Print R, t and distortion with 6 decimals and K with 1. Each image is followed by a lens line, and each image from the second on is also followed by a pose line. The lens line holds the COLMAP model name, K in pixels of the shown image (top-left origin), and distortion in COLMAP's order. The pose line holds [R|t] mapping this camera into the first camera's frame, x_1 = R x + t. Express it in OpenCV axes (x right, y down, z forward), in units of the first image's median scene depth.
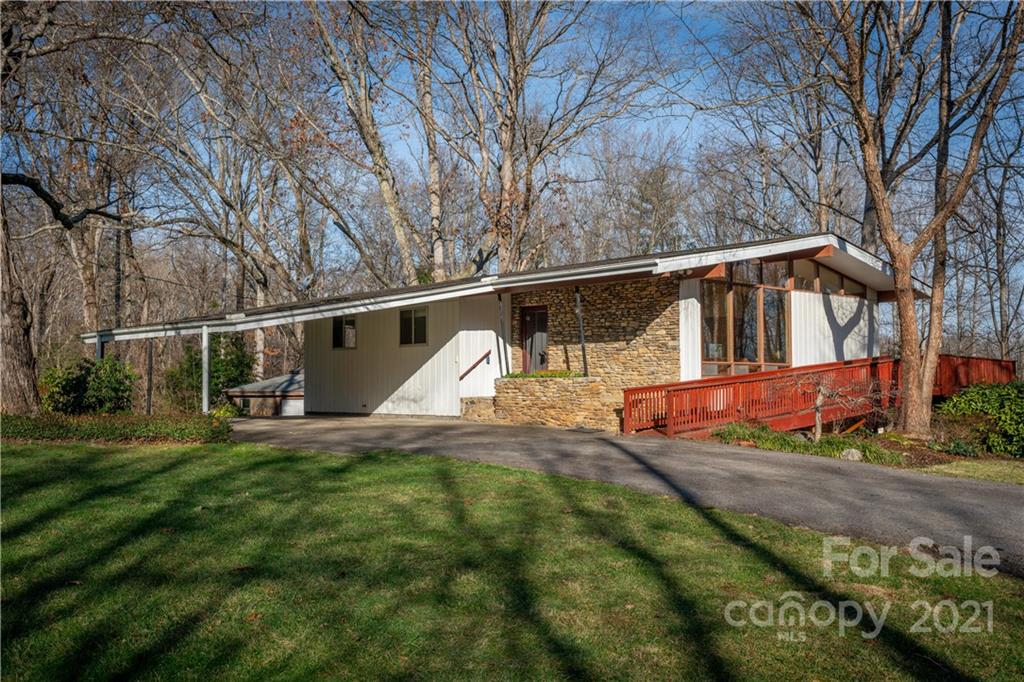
lens RADIAL K [[1024.2, 0, 512.0], [0, 1024.2, 341.0], [0, 0, 1]] dist [0.018304, 0.001000]
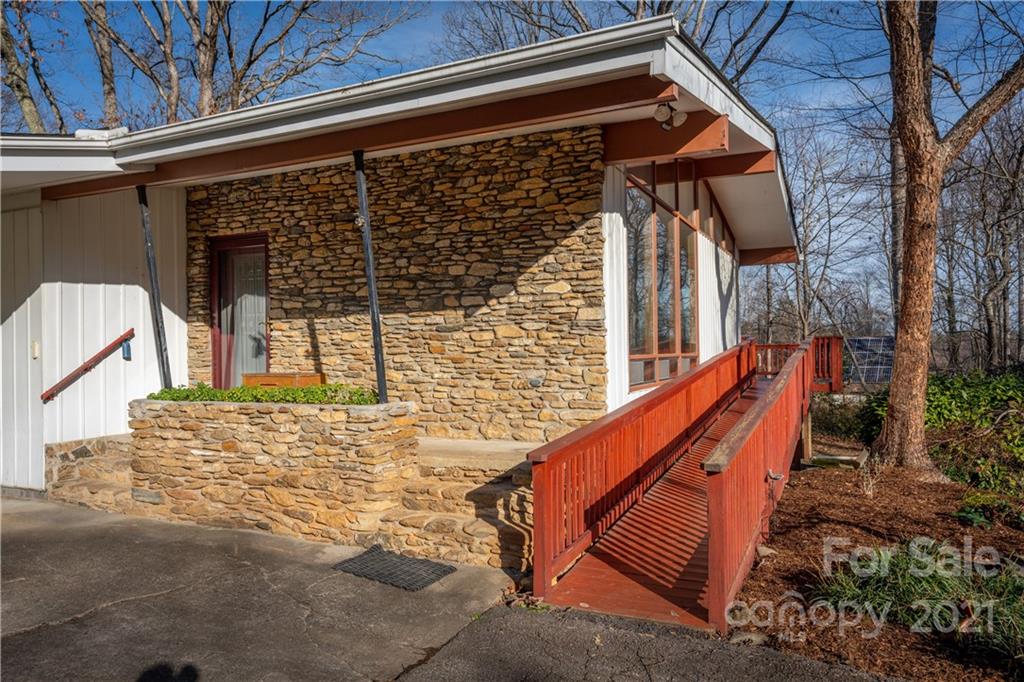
lens RADIAL K [[723.2, 0, 509.4], [0, 723.2, 346.4], [0, 0, 1]] dist [-0.001966, 0.001387]
pose [[0.932639, -0.005300, 0.360772, 0.019003], [-0.006266, 0.999503, 0.030880, 0.005948], [-0.360756, -0.031060, 0.932143, 0.680946]]
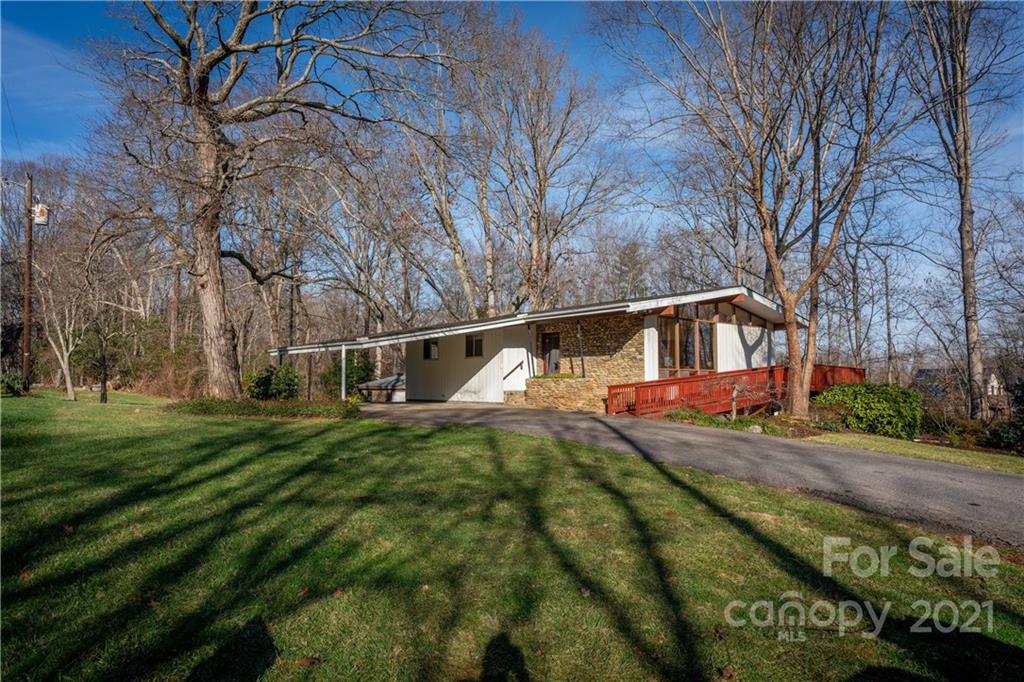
lens RADIAL K [[654.2, 0, 507.1], [0, 654.2, 342.0], [0, 0, 1]] dist [-0.001025, 0.000140]
pose [[0.998807, 0.002030, -0.048784, 0.003588], [-0.002979, 0.999808, -0.019387, -0.000153], [0.048736, 0.019509, 0.998621, -0.002860]]
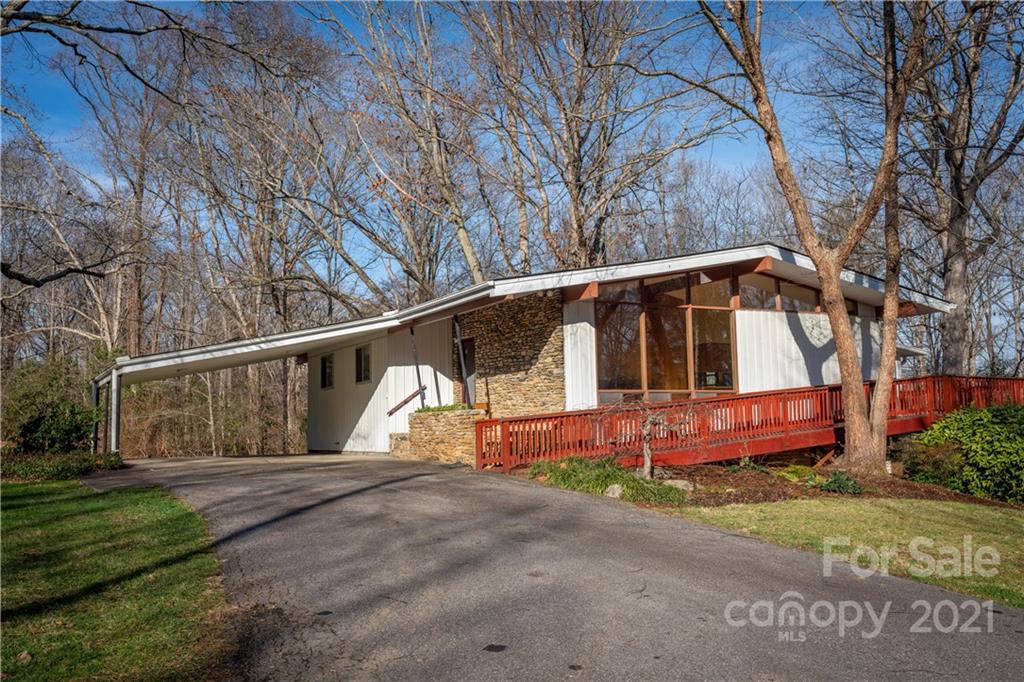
lens RADIAL K [[959.3, 0, 512.0], [0, 959.3, 341.0], [0, 0, 1]] dist [0.011237, 0.005946]
pose [[0.961728, -0.042039, -0.270761, 0.327736], [0.029578, 0.998314, -0.049939, 0.015852], [0.272404, 0.040020, 0.961350, 0.136266]]
